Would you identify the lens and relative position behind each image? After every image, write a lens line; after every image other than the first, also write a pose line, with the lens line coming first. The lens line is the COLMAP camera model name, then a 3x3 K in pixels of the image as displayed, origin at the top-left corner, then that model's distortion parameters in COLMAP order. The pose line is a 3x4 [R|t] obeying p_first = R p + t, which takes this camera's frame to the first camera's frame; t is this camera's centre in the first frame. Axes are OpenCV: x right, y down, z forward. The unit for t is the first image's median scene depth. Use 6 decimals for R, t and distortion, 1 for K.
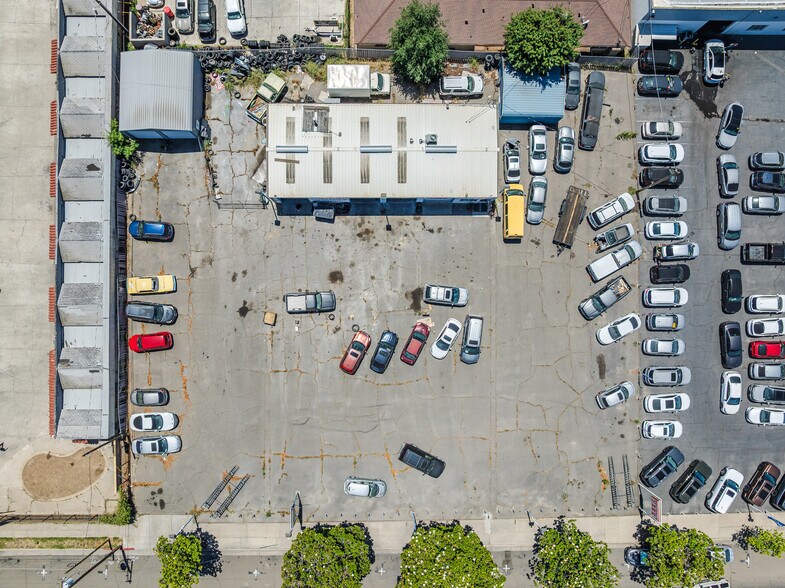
lens RADIAL K [[555.8, 0, 392.5], [0, 555.8, 294.0], [0, 0, 1]] dist [-0.029961, -0.003181]
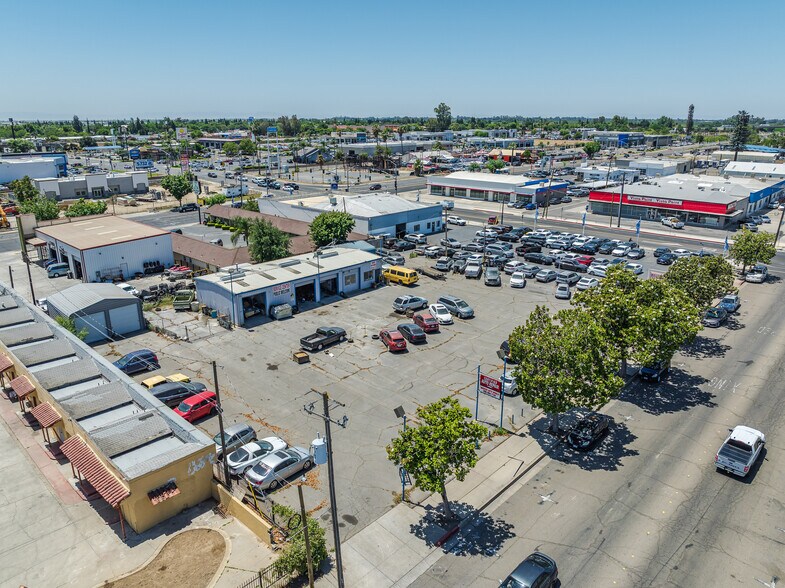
lens RADIAL K [[555.8, 0, 392.5], [0, 555.8, 294.0], [0, 0, 1]] dist [-0.029961, -0.003181]
pose [[0.691462, -0.240793, 0.681101, -0.714812], [0.722407, 0.226647, -0.653268, 0.725883], [0.002933, 0.943742, 0.330668, 0.596093]]
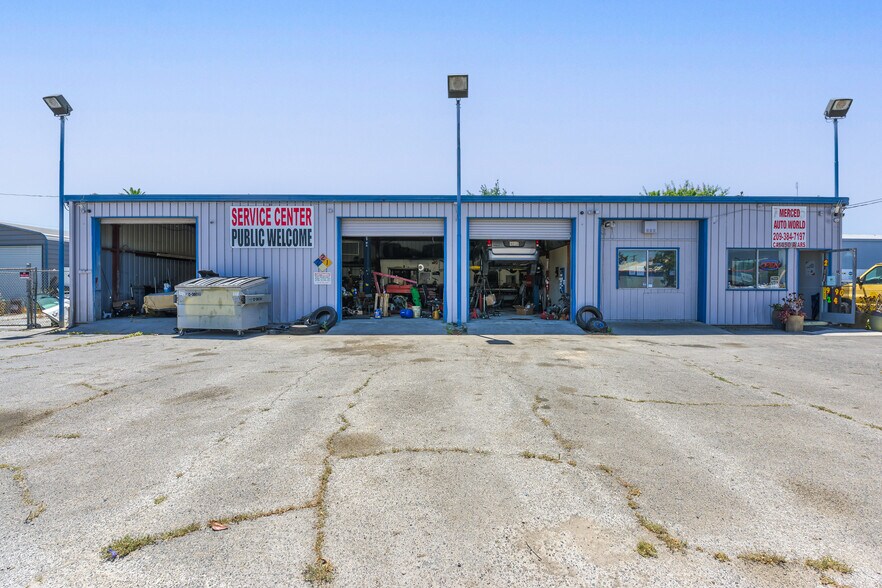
lens RADIAL K [[381.1, 0, 441.0], [0, 381.1, 294.0], [0, 0, 1]] dist [-0.001563, -0.000082]
pose [[0.999735, -0.021855, 0.007172, -0.026072], [0.007730, 0.025541, -0.999644, 0.023769], [0.021664, 0.999435, 0.025703, 0.986404]]
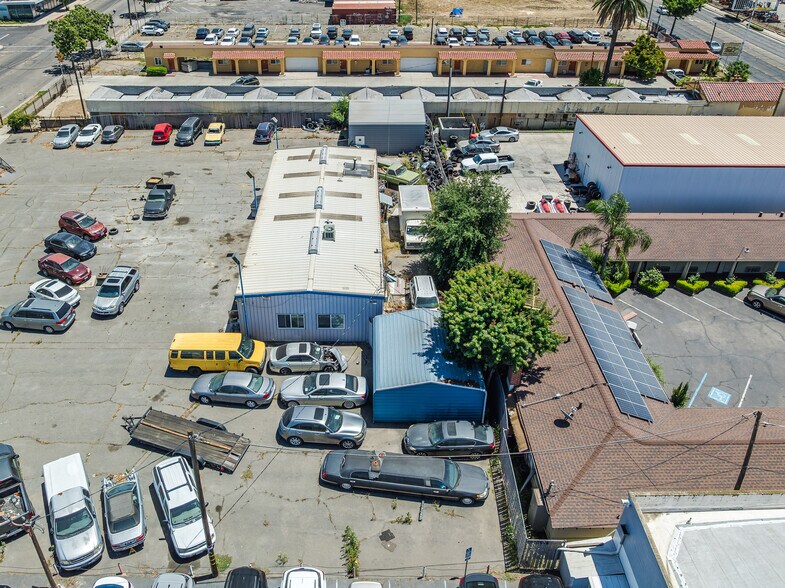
lens RADIAL K [[610.0, 0, 360.5], [0, 610.0, 291.6], [0, 0, 1]] dist [-0.034404, -0.003634]
pose [[-0.002736, 0.565932, -0.824448, 0.709866], [-0.999927, 0.008171, 0.008928, -0.305537], [0.011789, 0.824412, 0.565868, 0.580339]]
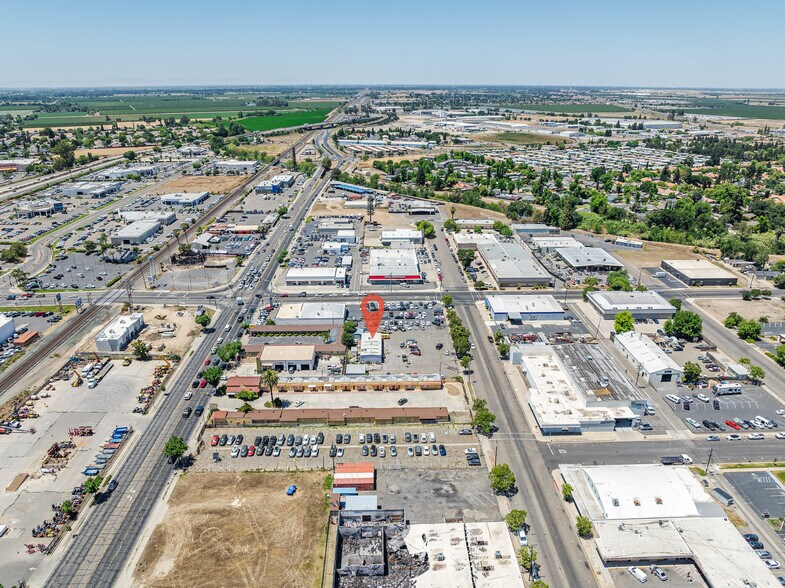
lens RADIAL K [[555.8, 0, 392.5], [0, 555.8, 294.0], [0, 0, 1]] dist [-0.029961, -0.003181]
pose [[-0.019897, -0.378770, 0.925277, -3.900521], [0.999630, 0.009626, 0.025437, -0.190146], [-0.018542, 0.925441, 0.378438, -1.066789]]
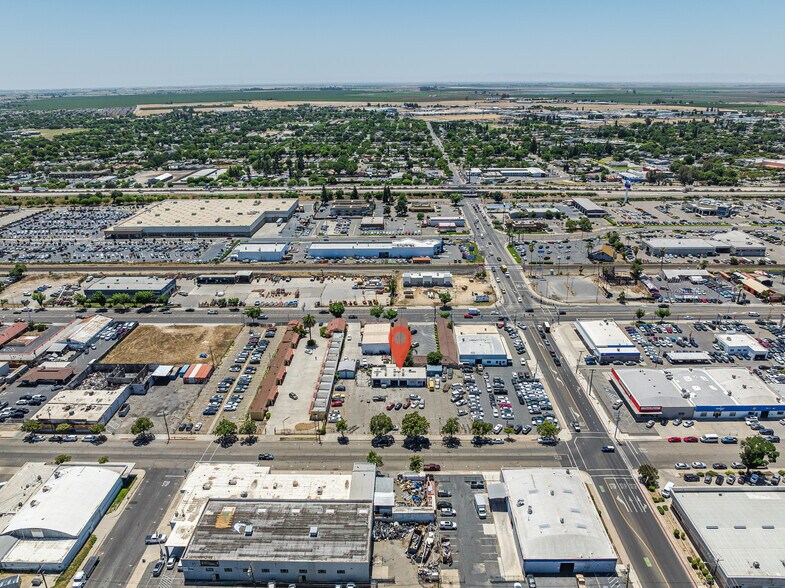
lens RADIAL K [[555.8, 0, 392.5], [0, 555.8, 294.0], [0, 0, 1]] dist [-0.029961, -0.003181]
pose [[0.999266, -0.019981, -0.032676, 0.081676], [-0.022741, 0.376967, -0.925948, 3.283663], [0.030819, 0.926011, 0.376236, -1.109866]]
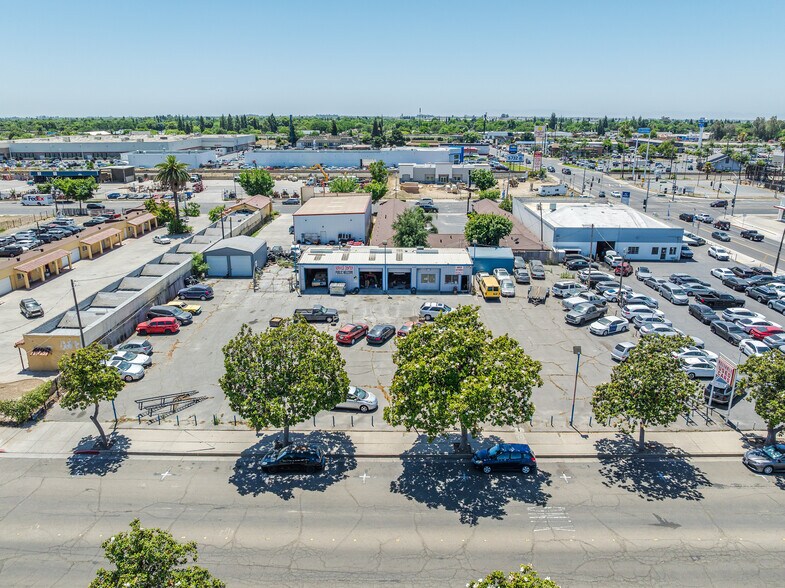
lens RADIAL K [[555.8, 0, 392.5], [0, 555.8, 294.0], [0, 0, 1]] dist [-0.029961, -0.003181]
pose [[0.999633, -0.014899, -0.022622, 0.028125], [-0.016608, 0.322652, -0.946372, 1.033879], [0.021399, 0.946400, 0.322287, 0.606076]]
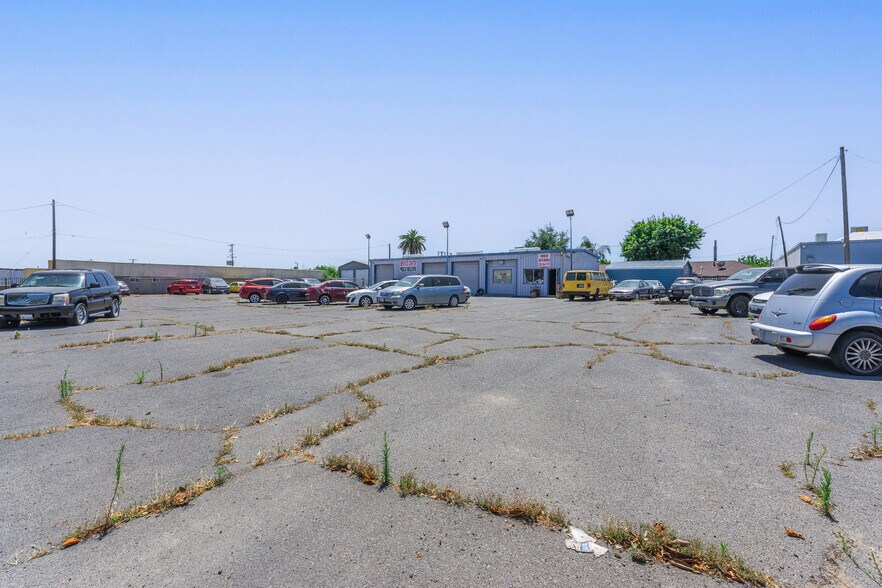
lens RADIAL K [[381.1, 0, 441.0], [0, 381.1, 294.0], [0, 0, 1]] dist [-0.001563, -0.000082]
pose [[0.780466, -0.007273, -0.625156, 0.370039], [-0.624451, 0.039800, -0.780049, 0.338531], [0.030555, 0.999181, 0.026521, 0.989027]]
